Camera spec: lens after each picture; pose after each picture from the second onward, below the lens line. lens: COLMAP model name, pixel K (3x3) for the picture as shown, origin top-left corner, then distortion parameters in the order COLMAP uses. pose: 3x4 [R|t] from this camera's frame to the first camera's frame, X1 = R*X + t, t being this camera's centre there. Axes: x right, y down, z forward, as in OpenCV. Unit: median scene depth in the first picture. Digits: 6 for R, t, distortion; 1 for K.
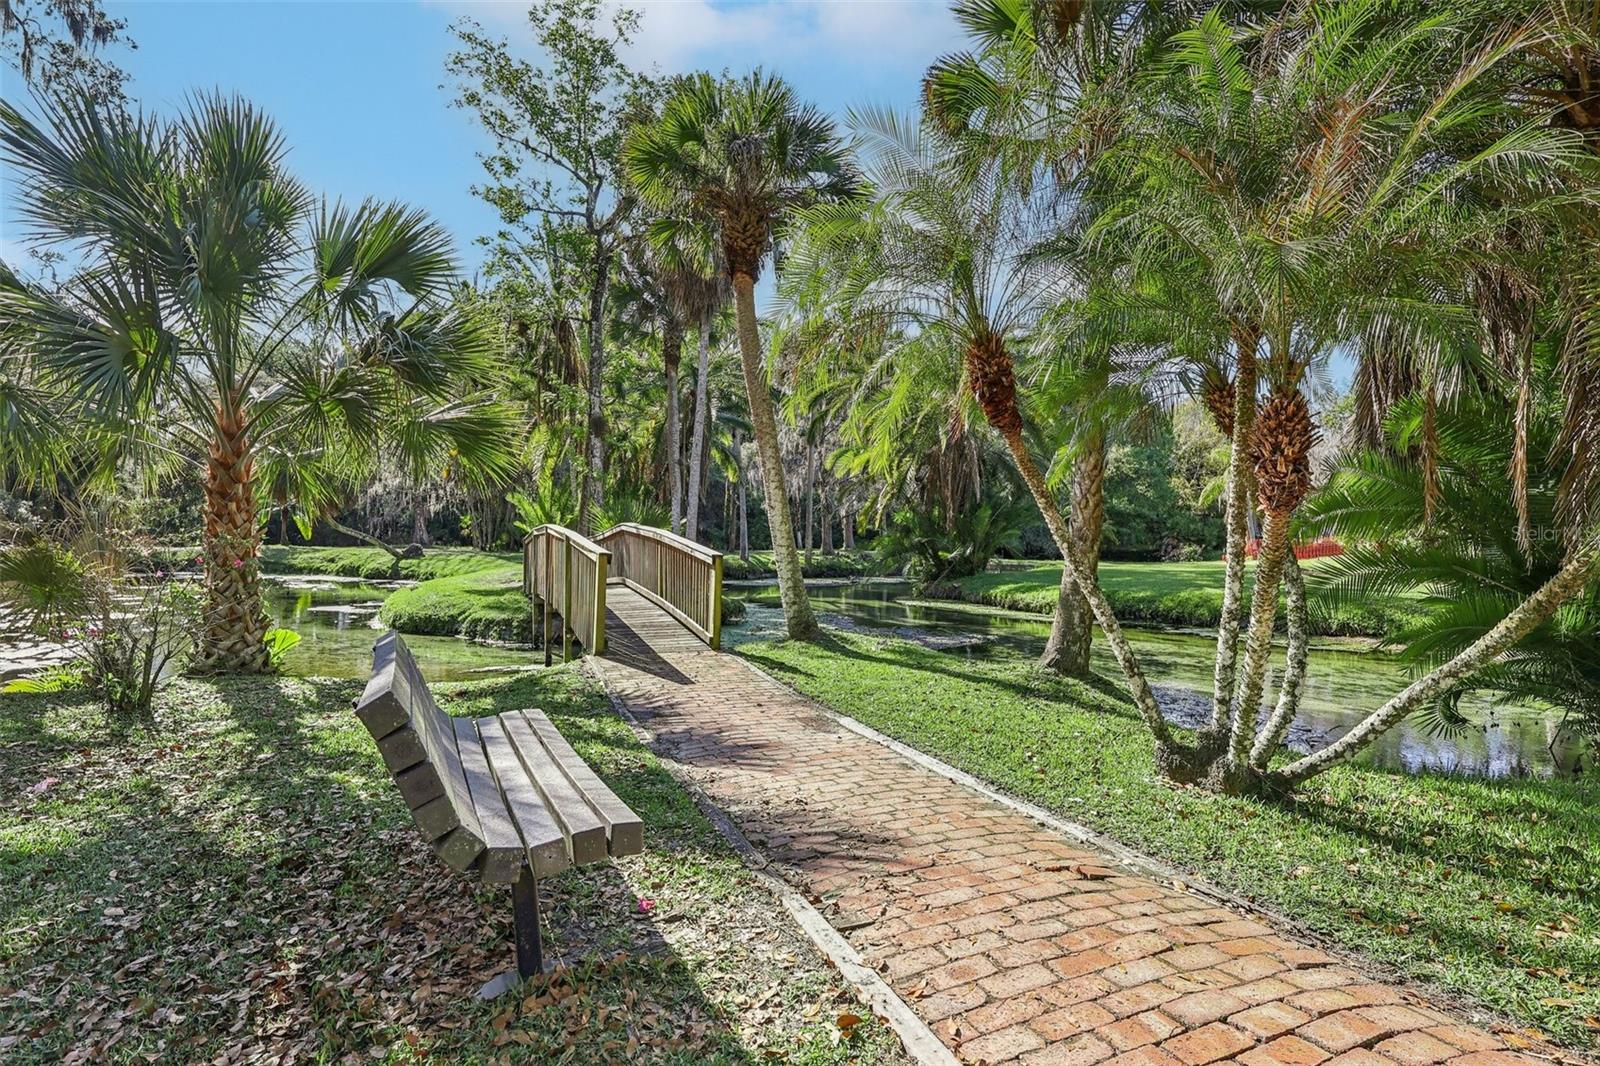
lens RADIAL K [[809.2, 0, 803.8], [0, 809.2, 530.7], [0, 0, 1]] dist [0.002968, 0.000032]
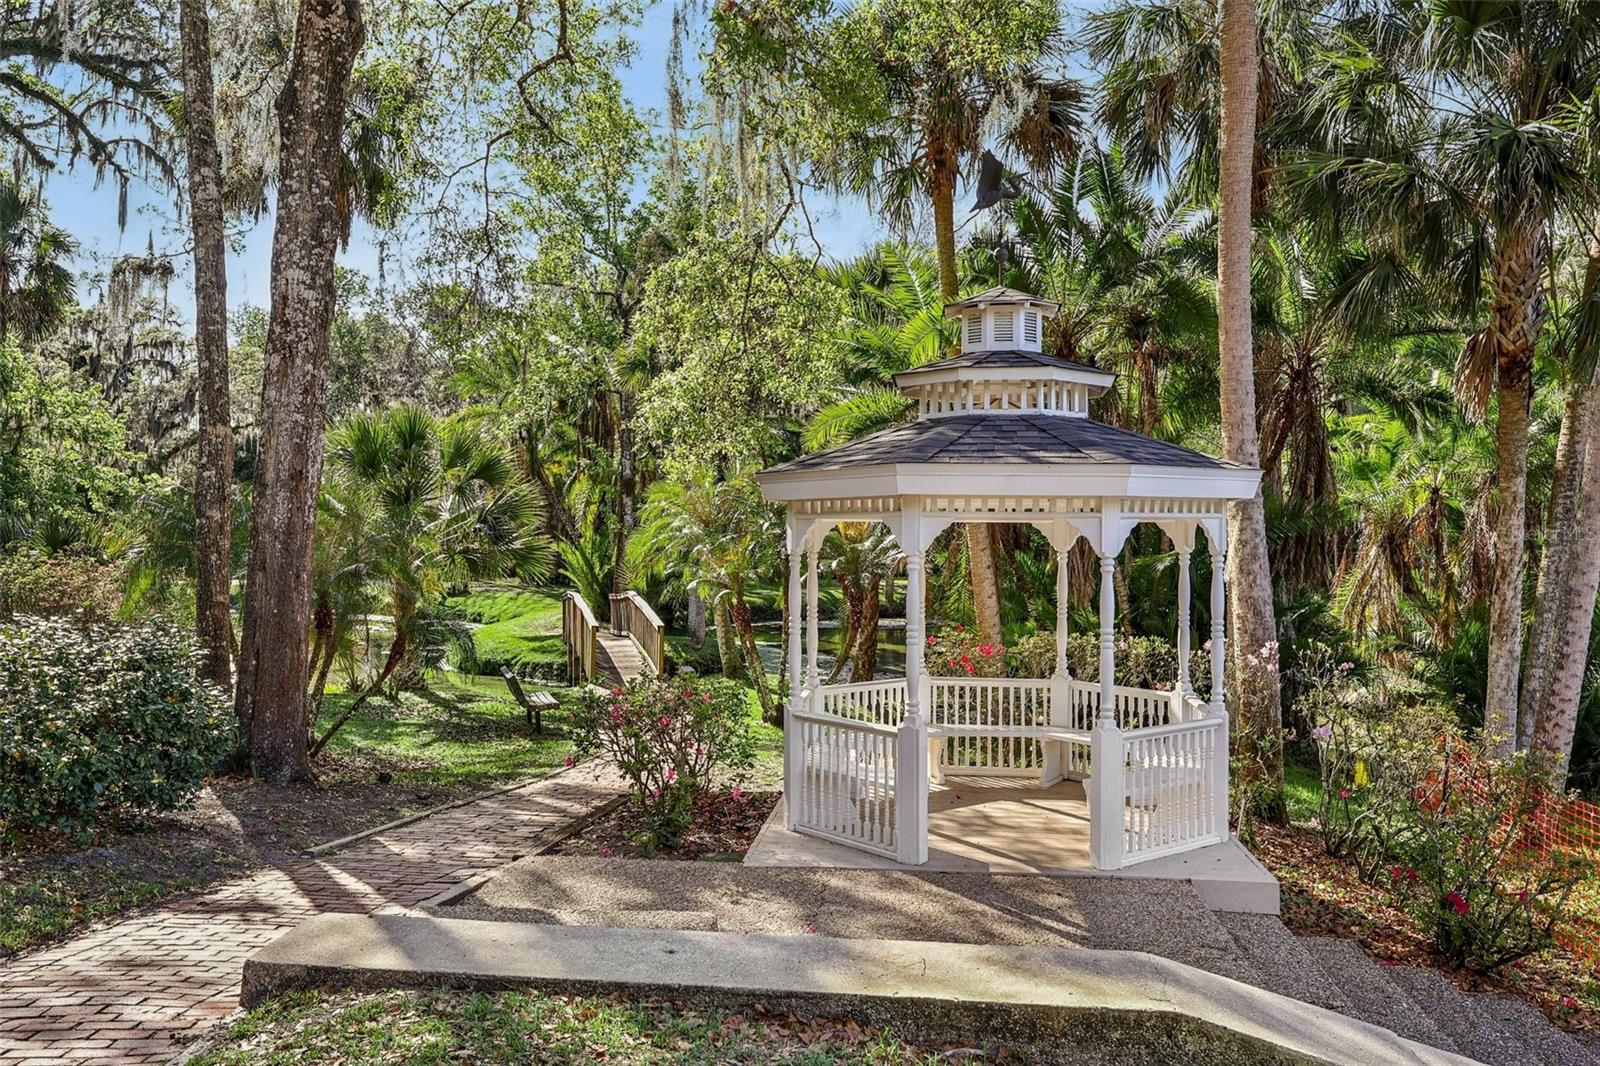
lens RADIAL K [[1387.8, 0, 798.2], [0, 1387.8, 530.9], [0, 0, 1]] dist [-0.007976, 0.000046]
pose [[0.982204, -0.006951, -0.187689, 0.292627], [0.008611, 0.999931, 0.008032, -0.075623], [0.187620, -0.009505, 0.982196, -0.724354]]
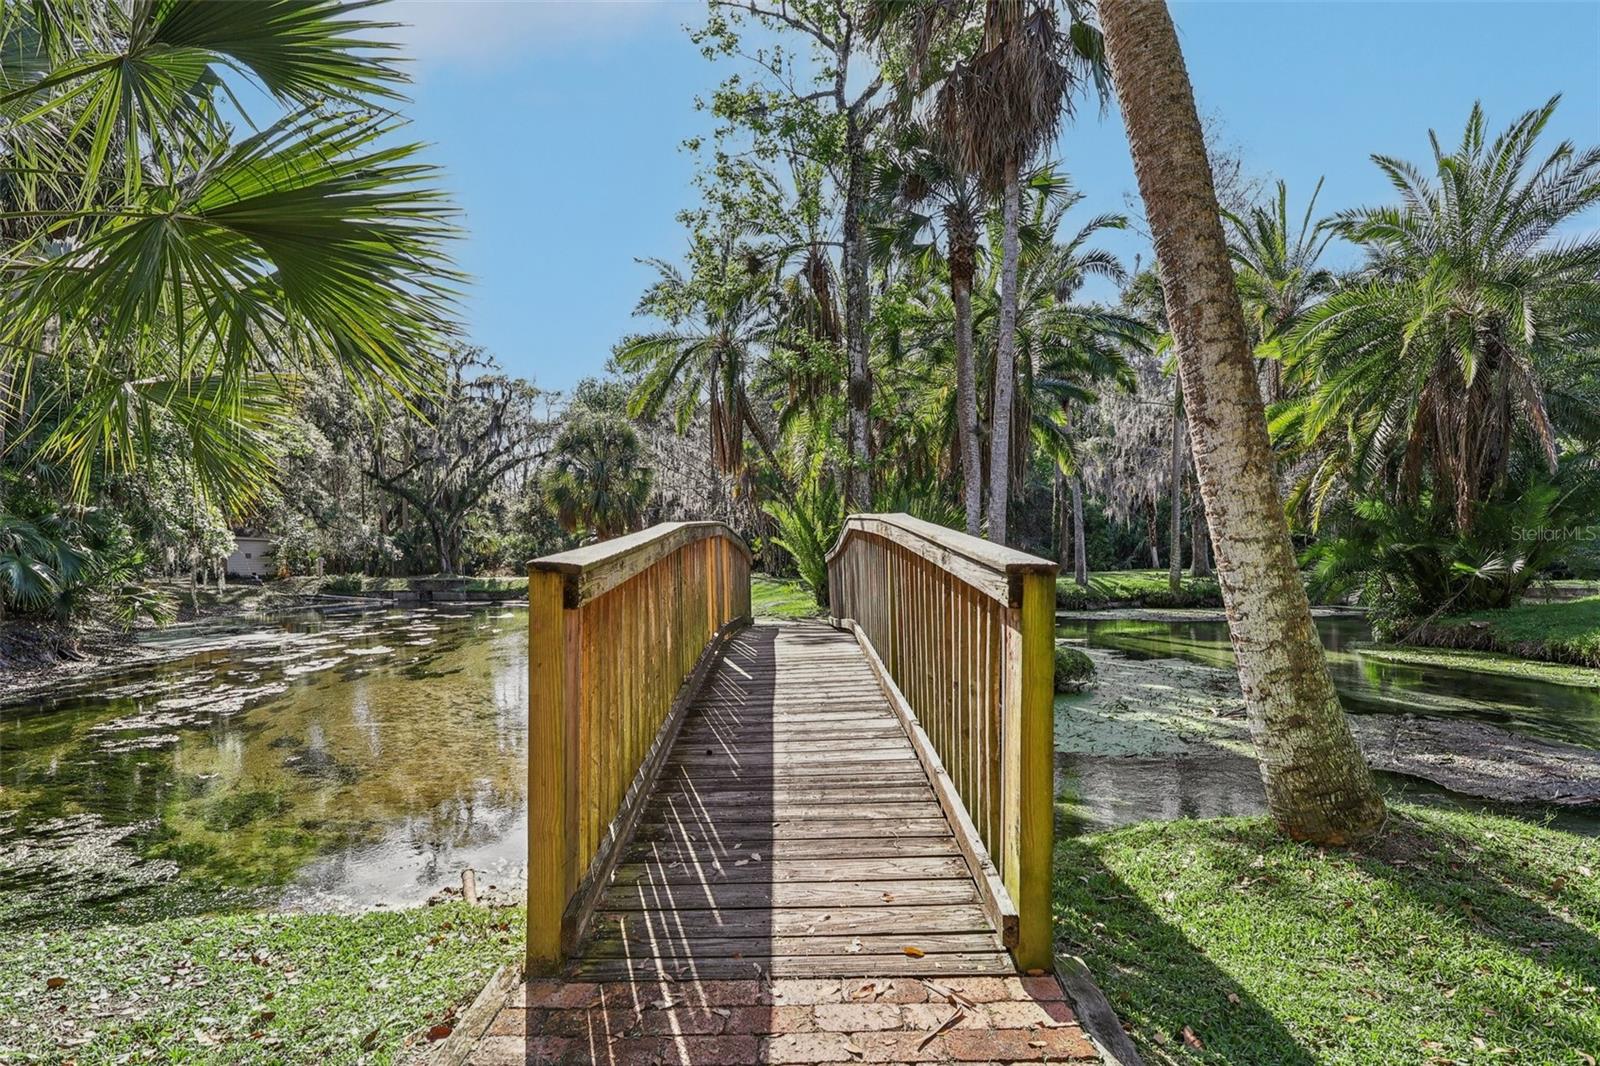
lens RADIAL K [[809.2, 0, 782.9], [0, 809.2, 558.2], [0, 0, 1]] dist [0.002968, 0.000032]
pose [[0.913019, -0.021138, -0.407369, -0.031000], [0.022385, 0.999748, -0.001704, 0.010801], [0.407302, -0.007563, 0.913262, 0.306412]]
